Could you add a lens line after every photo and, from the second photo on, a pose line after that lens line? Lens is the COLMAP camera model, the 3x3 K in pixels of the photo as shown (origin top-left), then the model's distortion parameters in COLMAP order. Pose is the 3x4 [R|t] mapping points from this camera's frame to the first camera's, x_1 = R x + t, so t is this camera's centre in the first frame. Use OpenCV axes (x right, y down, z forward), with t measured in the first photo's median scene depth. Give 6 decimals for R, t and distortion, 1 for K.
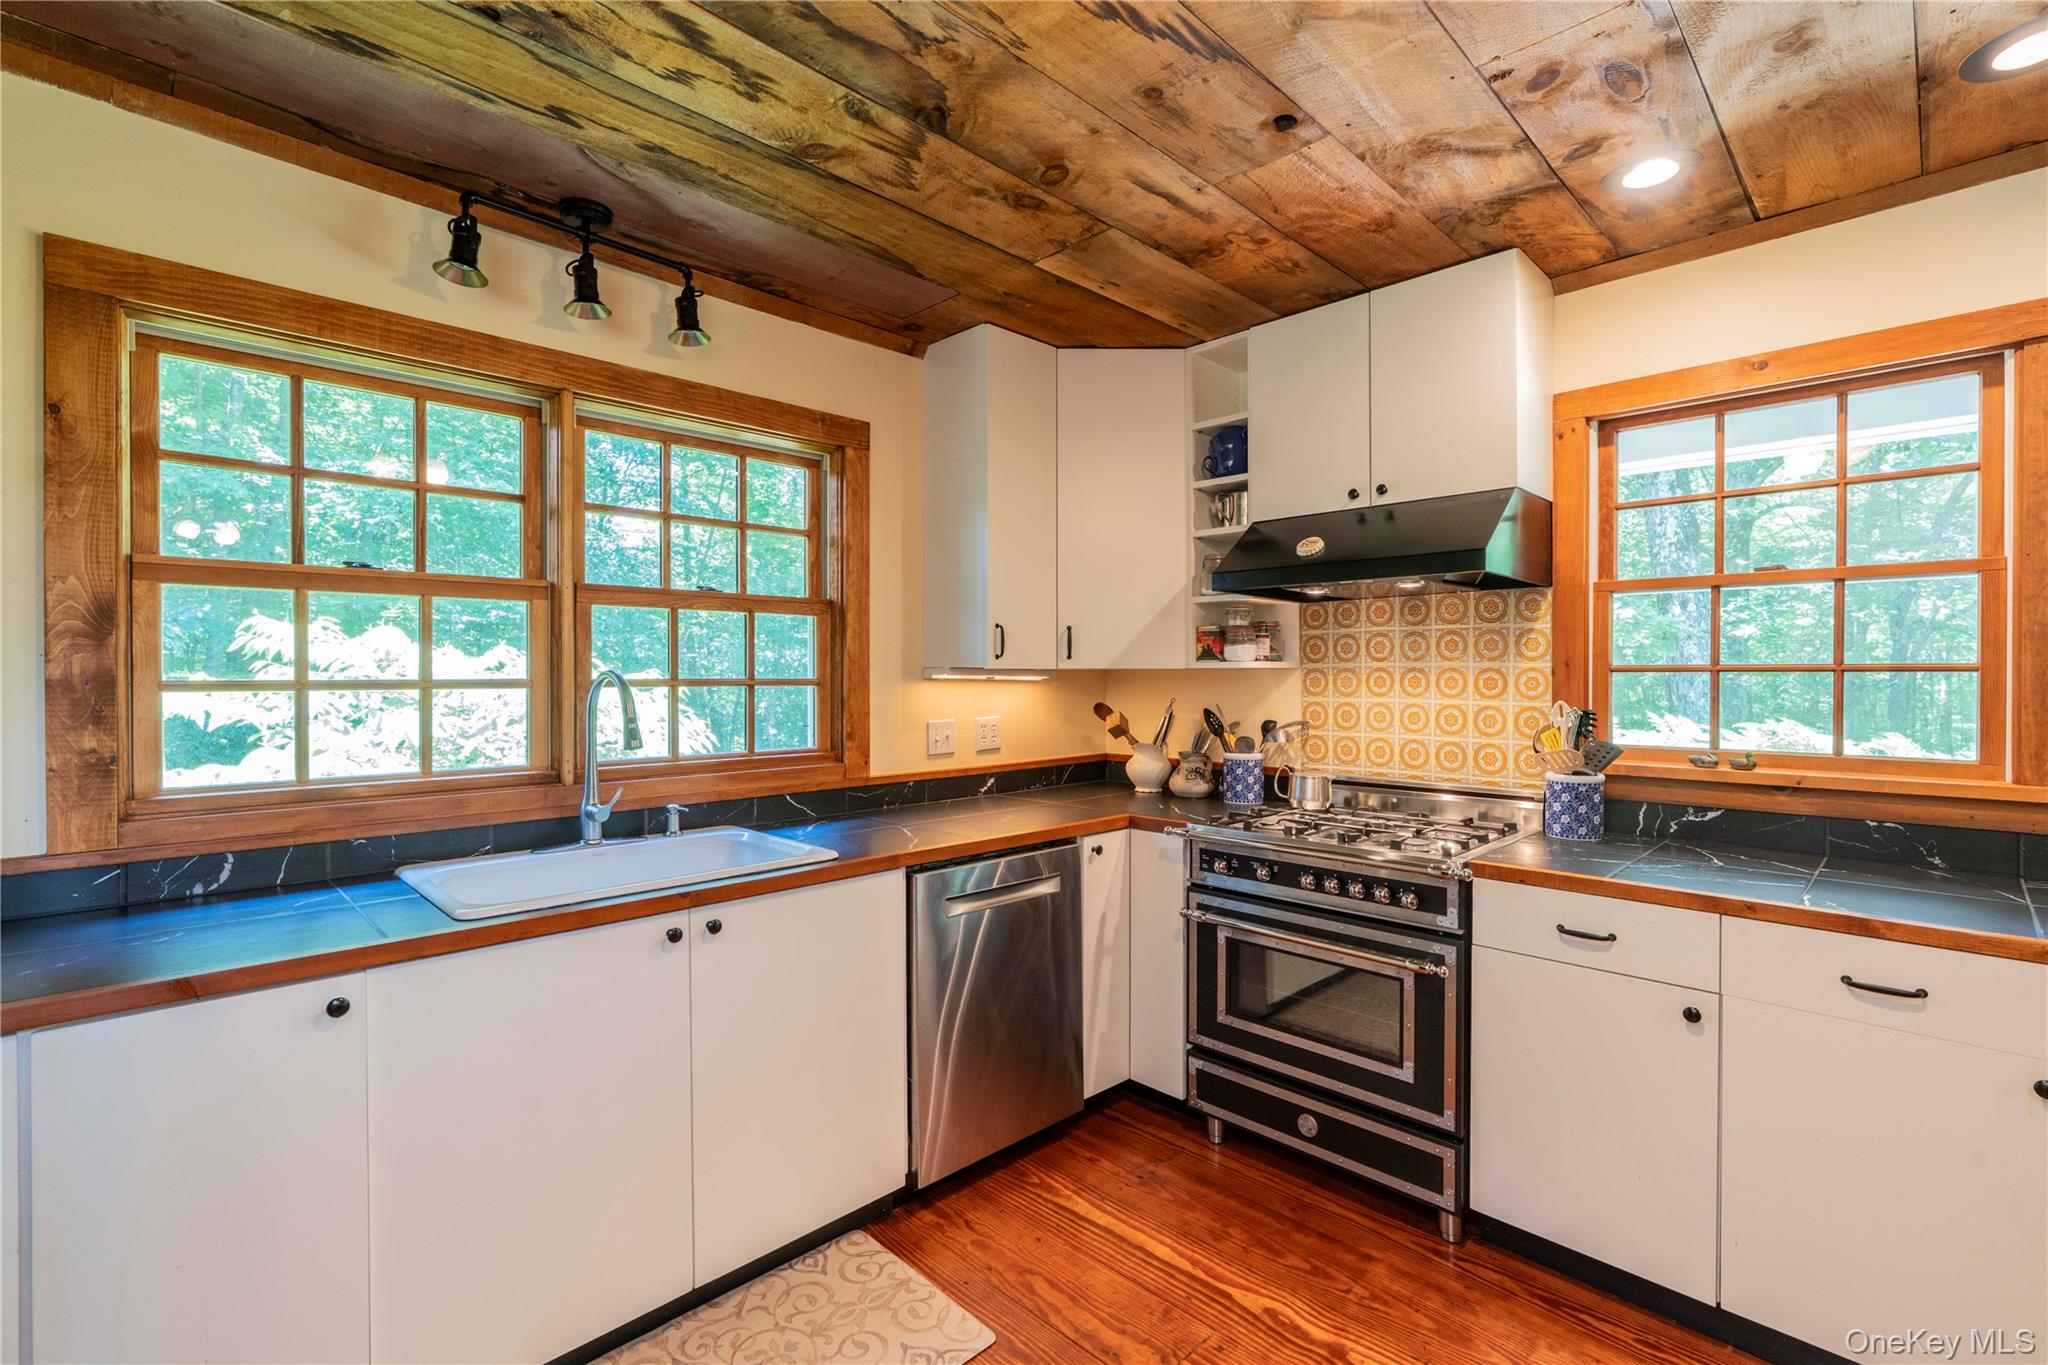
lens RADIAL K [[919.7, 0, 1026.1], [0, 919.7, 677.5], [0, 0, 1]] dist [-0.001865, 0.000276]
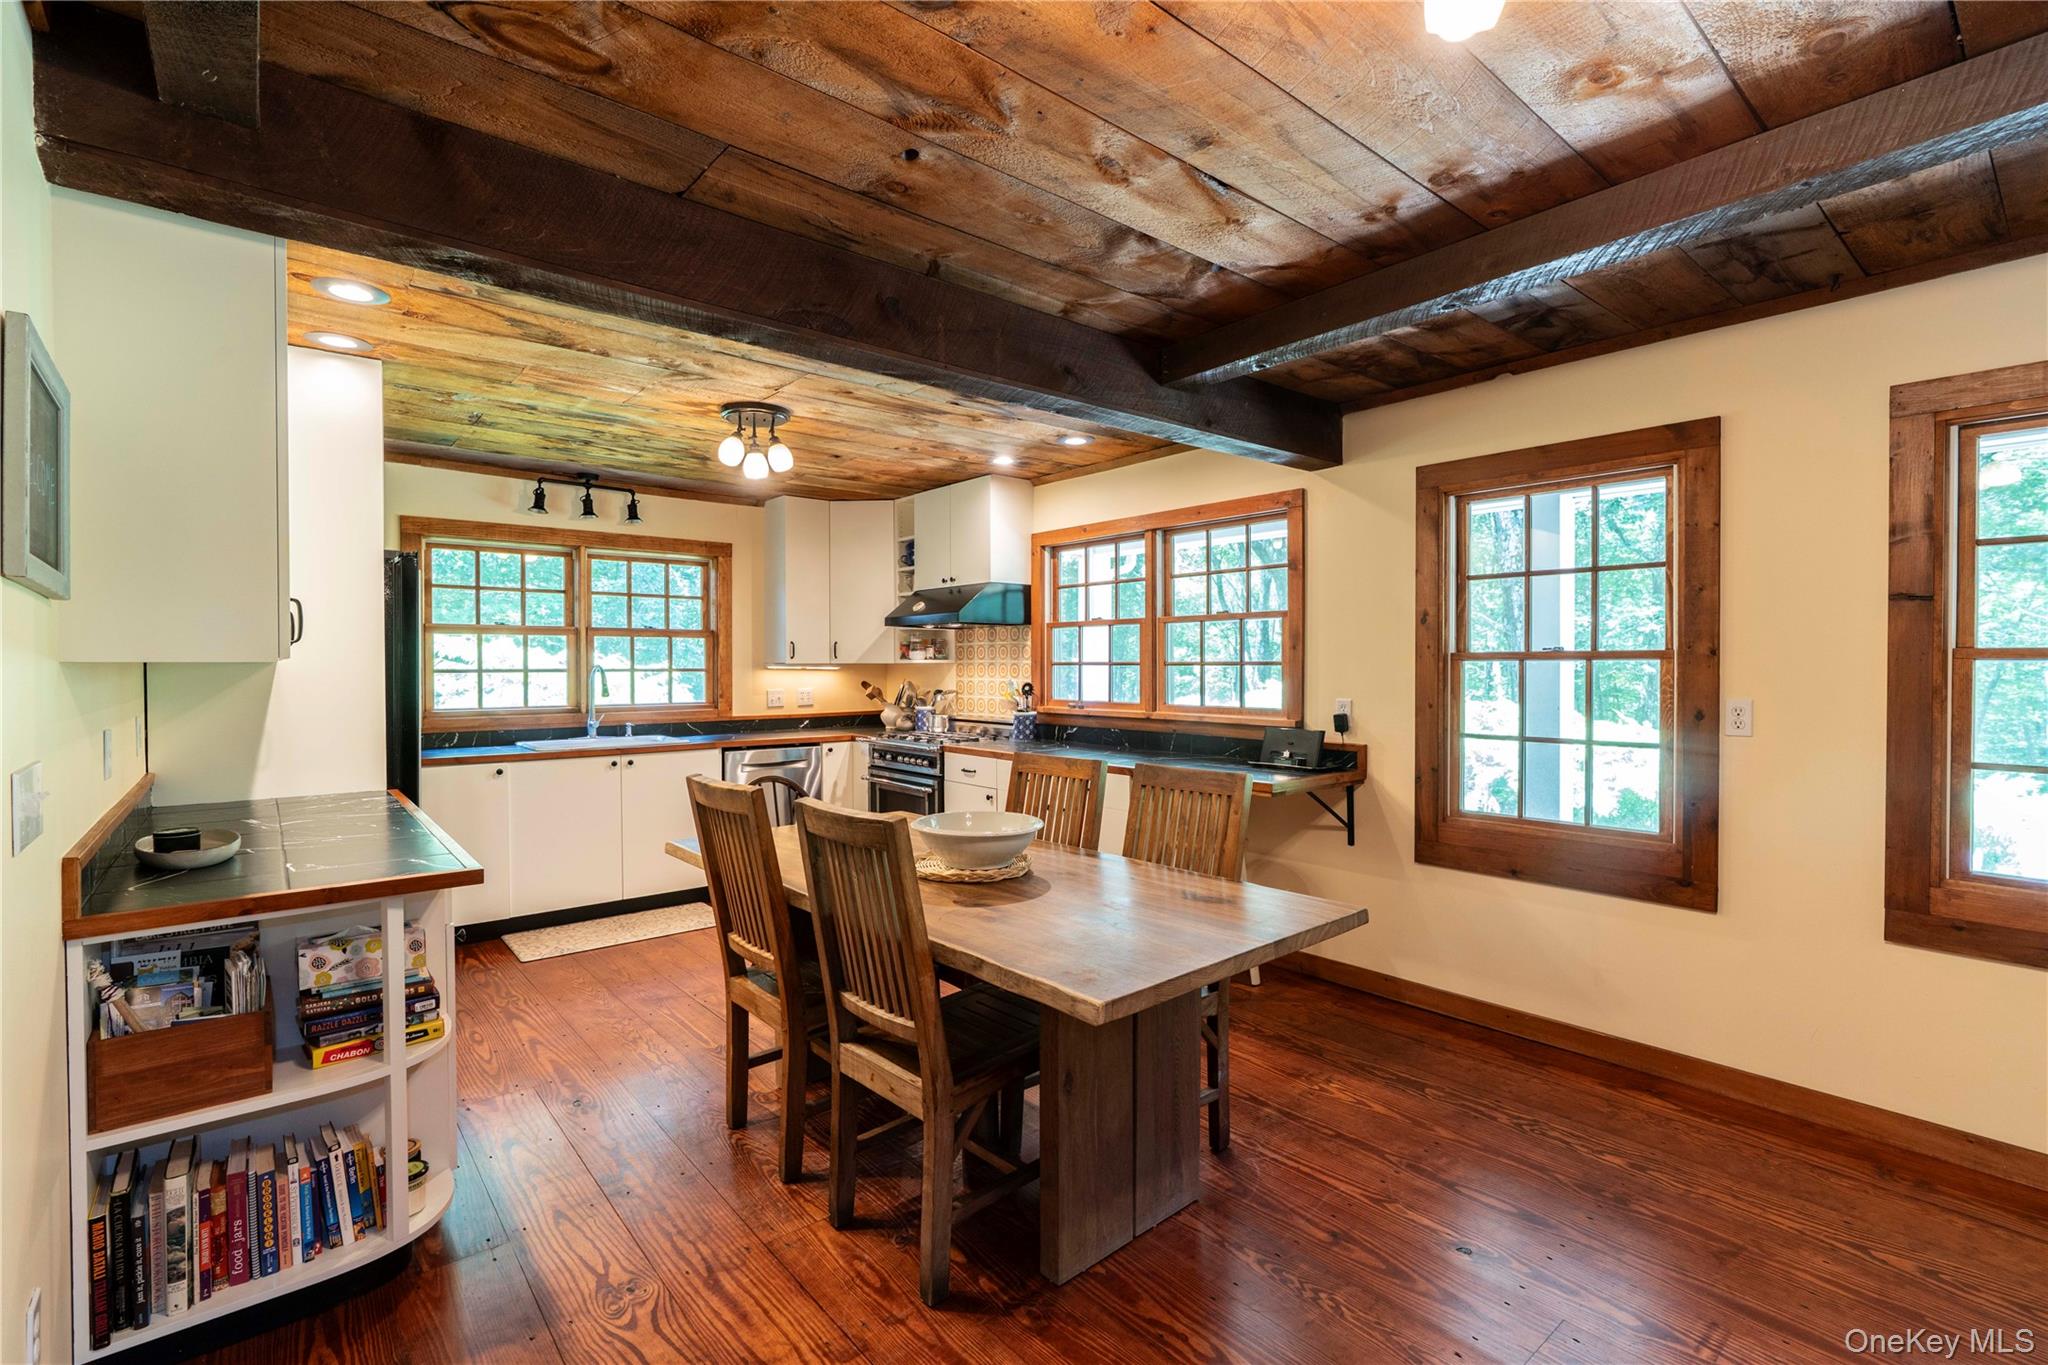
lens RADIAL K [[914.9, 0, 1021.5], [0, 914.9, 675.2], [0, 0, 1]] dist [-0.000924, -0.000079]
pose [[0.996528, 0.000291, -0.083252, 0.722232], [0.000341, 0.999971, 0.007576, 0.001365], [0.083252, -0.007578, 0.996500, -1.099390]]
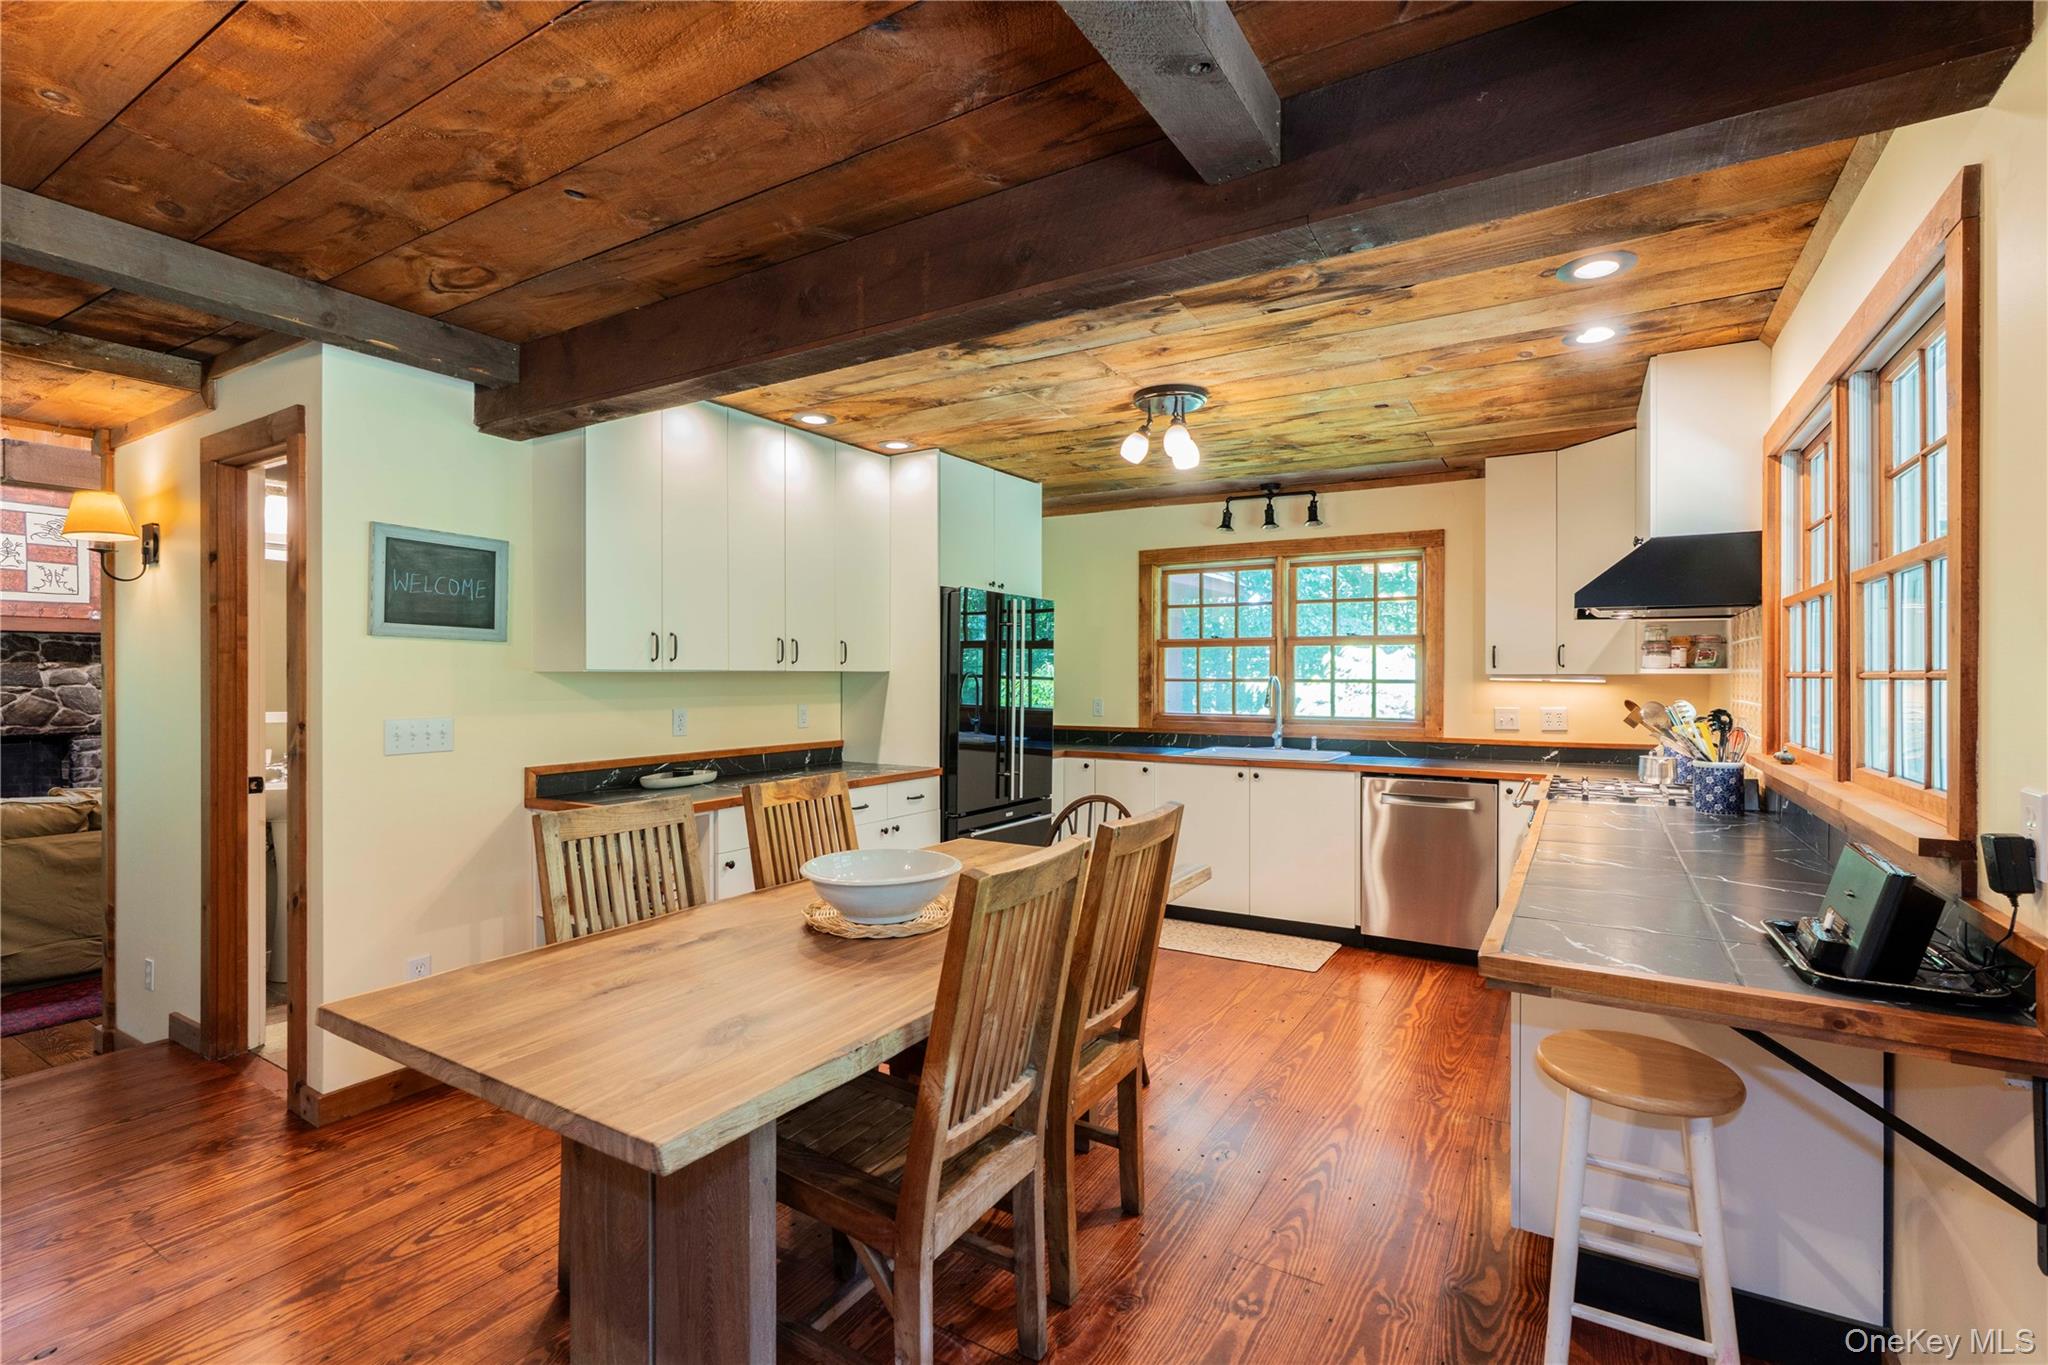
lens RADIAL K [[931.3, 0, 1048.4], [0, 931.3, 678.8], [0, 0, 1]] dist [-0.001255, 0.000263]
pose [[0.260547, 0.005655, -0.965444, 1.459311], [-0.006836, 0.999969, 0.004013, -0.003405], [0.965437, 0.005555, 0.260578, -0.168766]]
